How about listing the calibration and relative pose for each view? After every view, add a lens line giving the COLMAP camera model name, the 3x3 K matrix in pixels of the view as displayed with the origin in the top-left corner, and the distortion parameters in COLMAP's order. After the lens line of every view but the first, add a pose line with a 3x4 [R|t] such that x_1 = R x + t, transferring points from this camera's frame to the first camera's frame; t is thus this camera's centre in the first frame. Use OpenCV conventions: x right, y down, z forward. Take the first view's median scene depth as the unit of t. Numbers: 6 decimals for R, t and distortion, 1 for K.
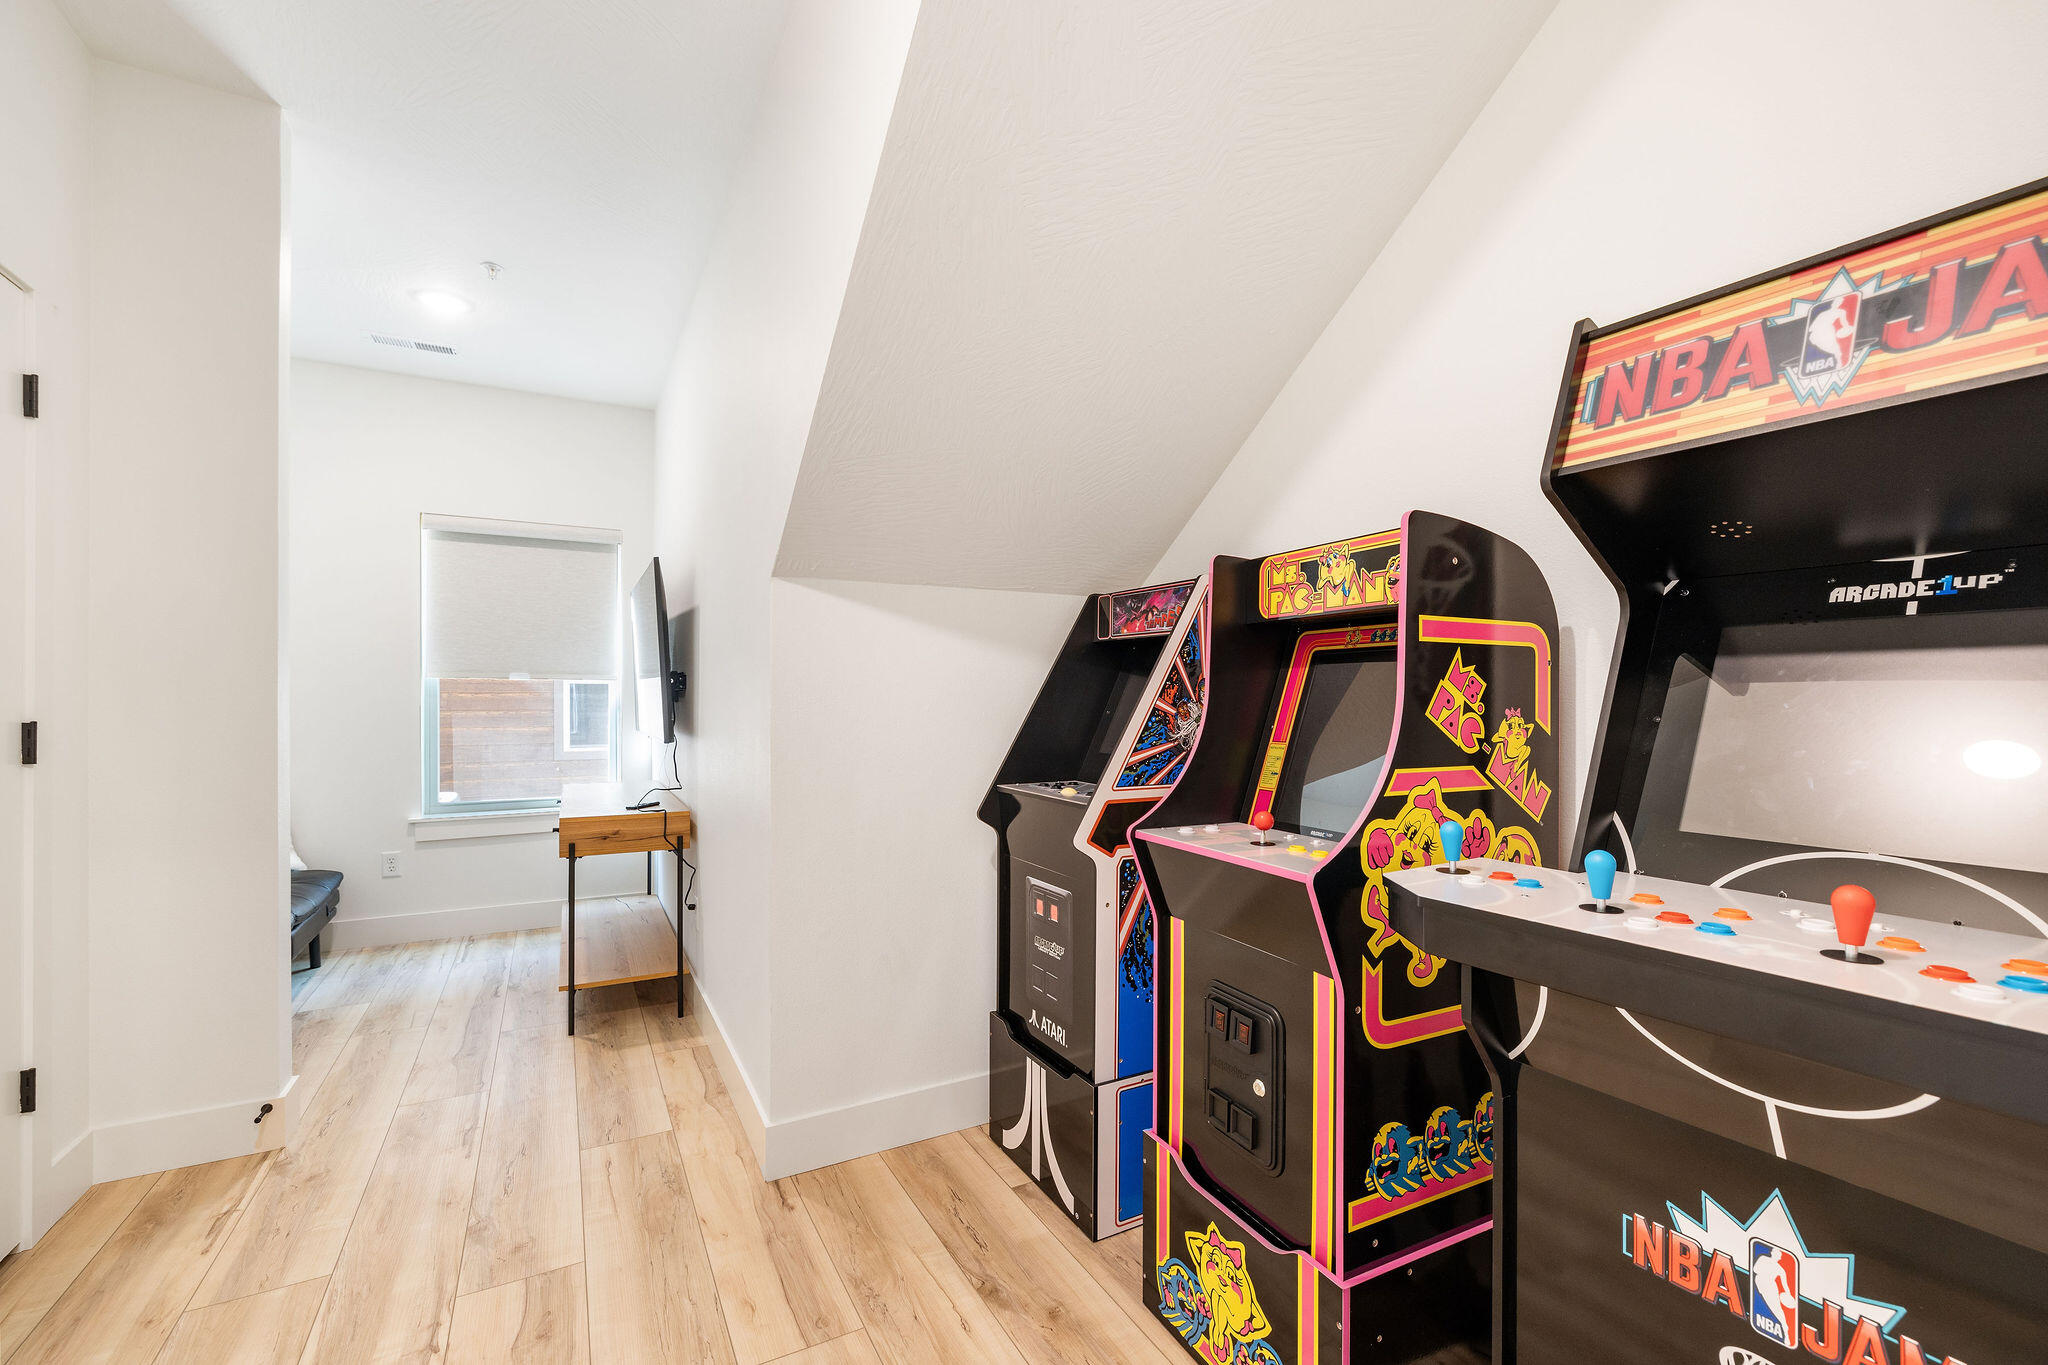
lens RADIAL K [[866.2, 0, 1021.8], [0, 866.2, 689.7], [0, 0, 1]] dist [-0.000164, -0.000314]
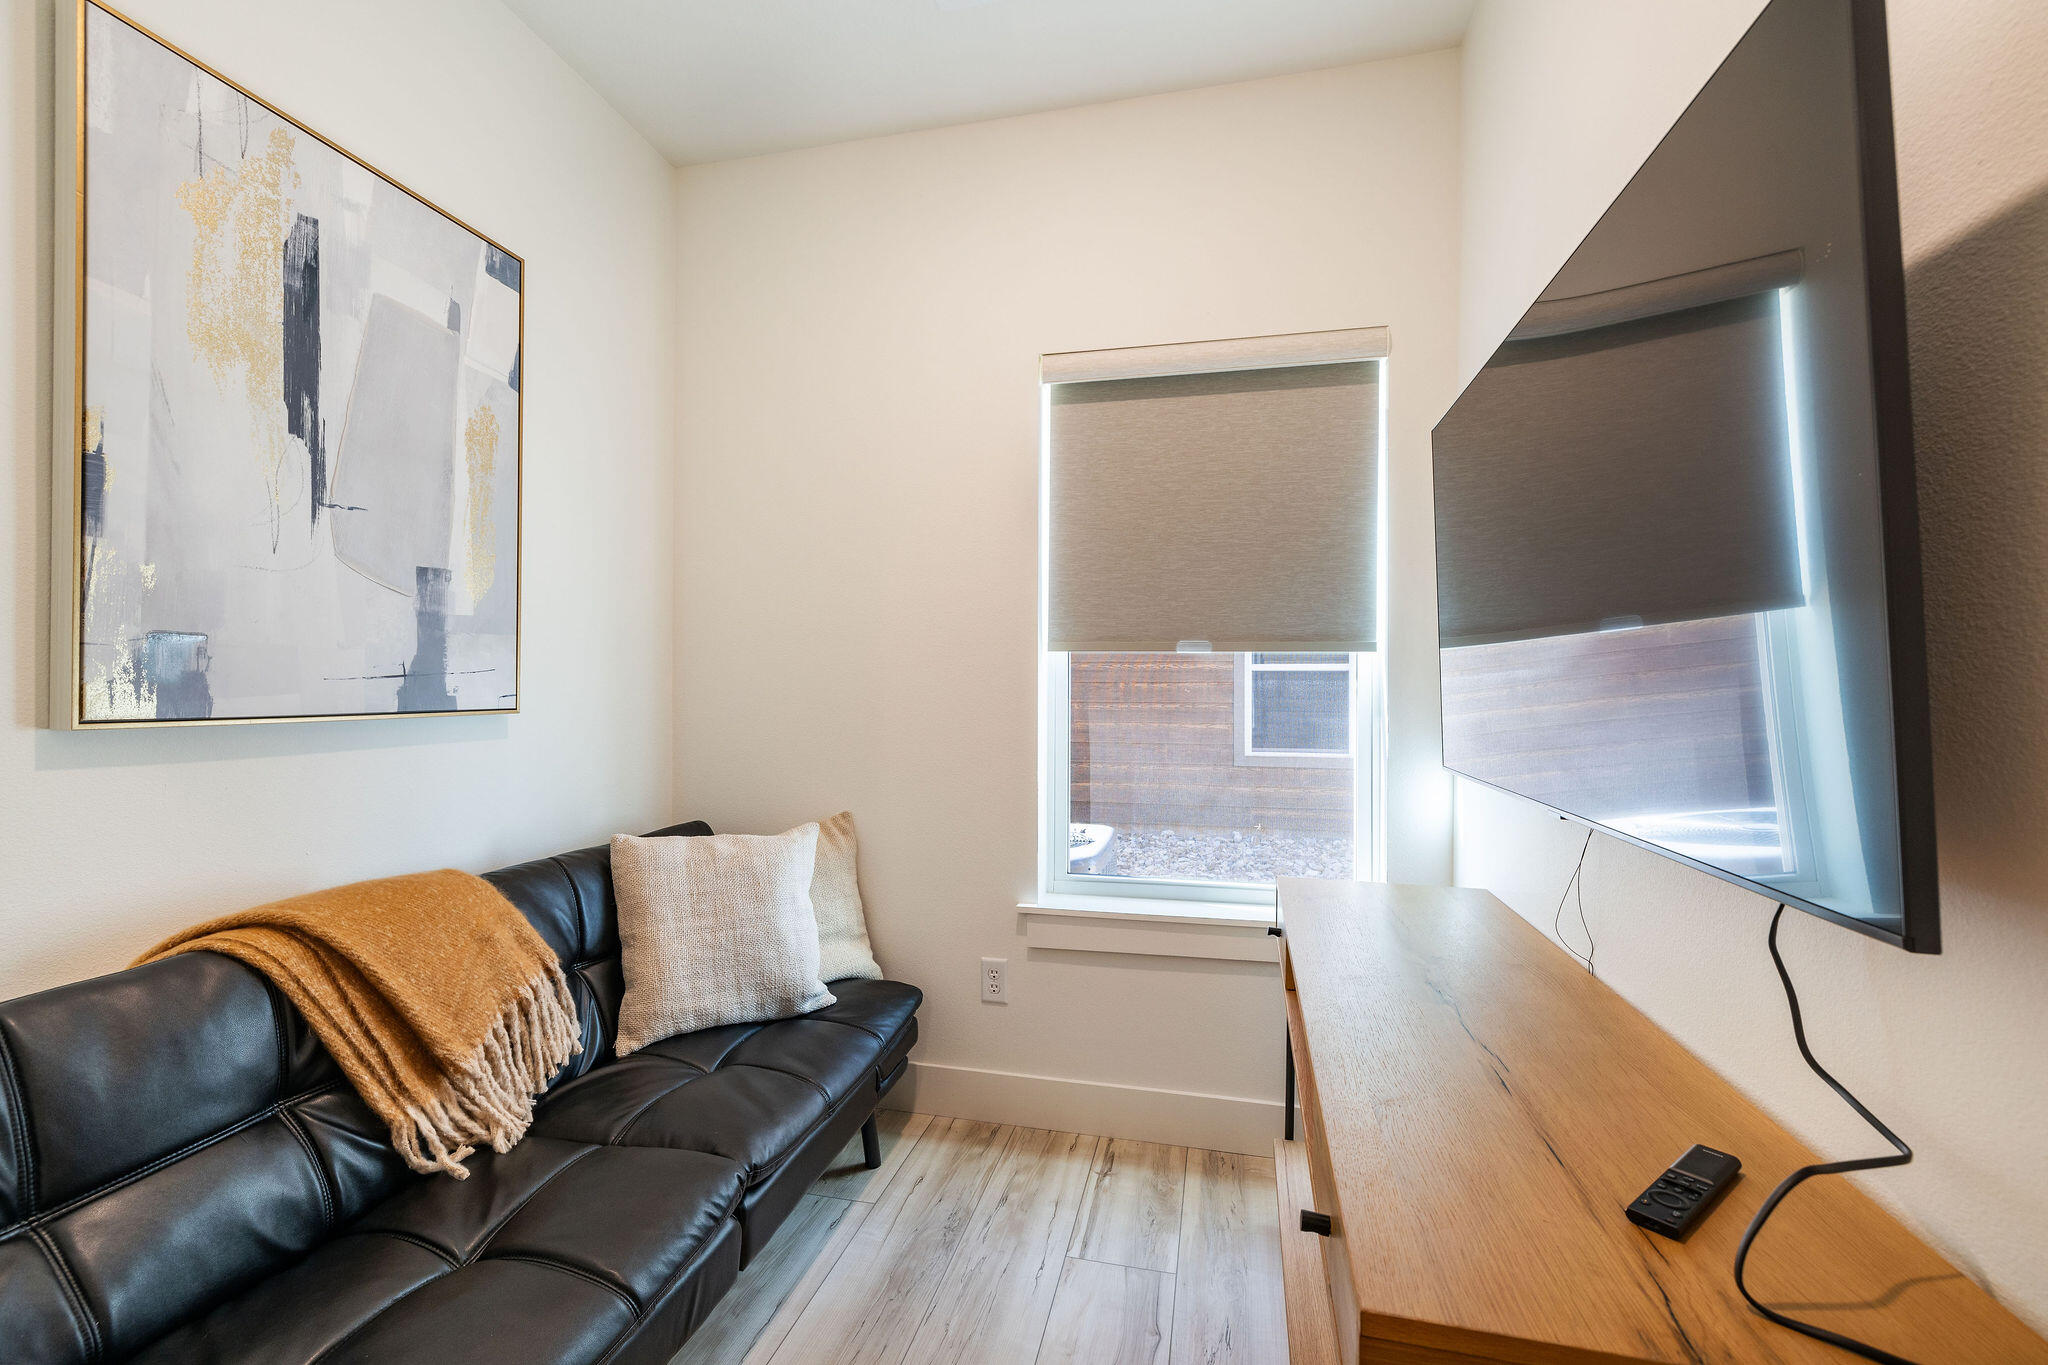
lens RADIAL K [[866.2, 0, 1025.5], [0, 866.2, 678.0], [0, 0, 1]] dist [-0.000164, -0.000314]
pose [[0.749943, 0.001468, -0.661501, -0.341041], [-0.003242, 0.999994, -0.001456, 0.003903], [0.661495, 0.003236, 0.749943, 0.594630]]
